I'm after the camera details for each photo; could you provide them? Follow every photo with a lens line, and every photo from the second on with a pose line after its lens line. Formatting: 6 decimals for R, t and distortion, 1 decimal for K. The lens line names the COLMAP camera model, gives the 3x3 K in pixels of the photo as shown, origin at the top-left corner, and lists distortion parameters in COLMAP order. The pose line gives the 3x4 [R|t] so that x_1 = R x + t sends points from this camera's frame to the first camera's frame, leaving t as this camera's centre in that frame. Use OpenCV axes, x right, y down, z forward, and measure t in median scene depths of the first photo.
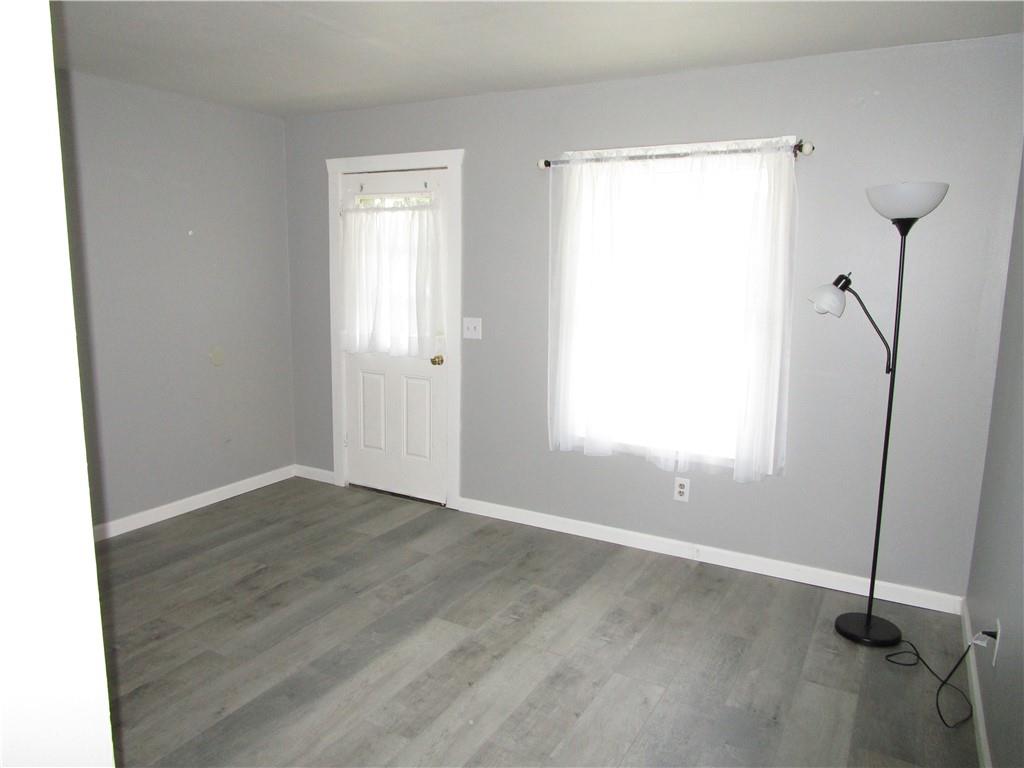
lens RADIAL K [[725.9, 0, 509.1], [0, 725.9, 386.1], [0, 0, 1]] dist [-0.038580, 0.016139]
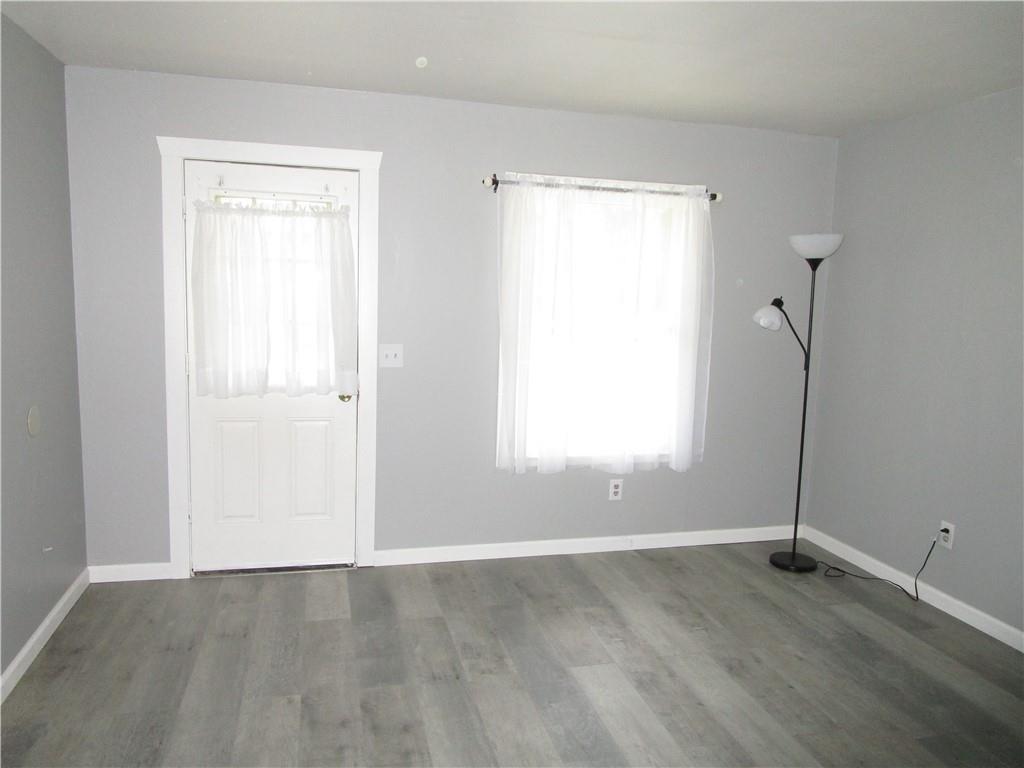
lens RADIAL K [[725.9, 0, 508.9], [0, 725.9, 380.7], [0, 0, 1]] dist [-0.038580, 0.016139]
pose [[0.721792, -0.078532, 0.687641, -0.648335], [0.096183, 0.995283, 0.012706, -0.054481], [-0.685395, 0.056968, 0.725940, 0.307092]]
